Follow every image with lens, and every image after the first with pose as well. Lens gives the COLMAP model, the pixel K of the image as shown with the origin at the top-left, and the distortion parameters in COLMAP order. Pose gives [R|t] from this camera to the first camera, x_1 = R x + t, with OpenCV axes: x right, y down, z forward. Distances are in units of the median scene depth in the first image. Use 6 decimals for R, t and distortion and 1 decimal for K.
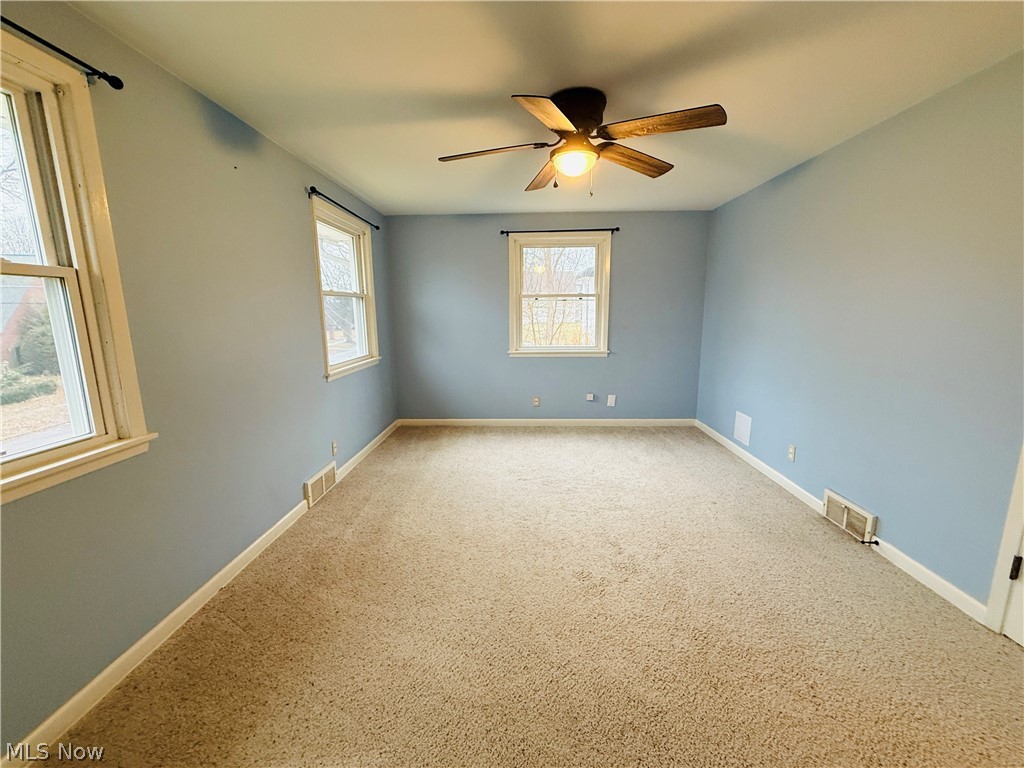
lens RADIAL K [[408.3, 0, 510.2], [0, 408.3, 382.4], [0, 0, 1]] dist [0.001946, 0.000260]
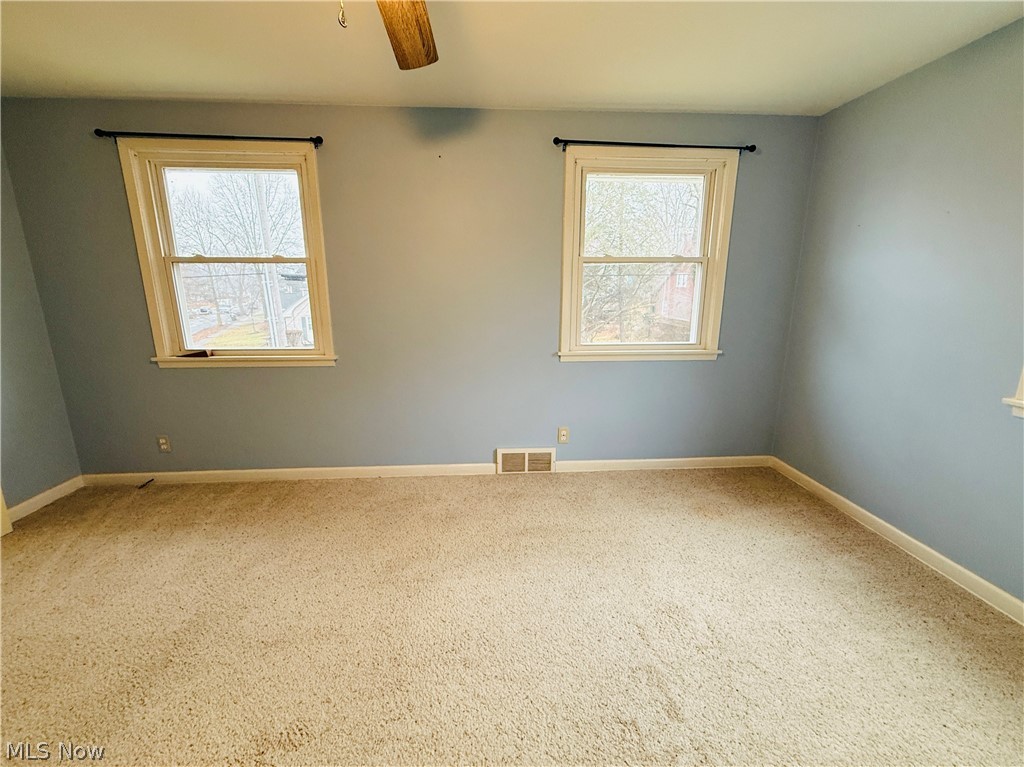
lens RADIAL K [[455.0, 0, 511.0], [0, 455.0, 379.8], [0, 0, 1]] dist [0.001312, 0.000125]
pose [[0.107306, 0.240316, -0.964745, 0.544981], [-0.178337, 0.959263, 0.219114, -0.171703], [0.978101, 0.148538, 0.145792, 0.804986]]
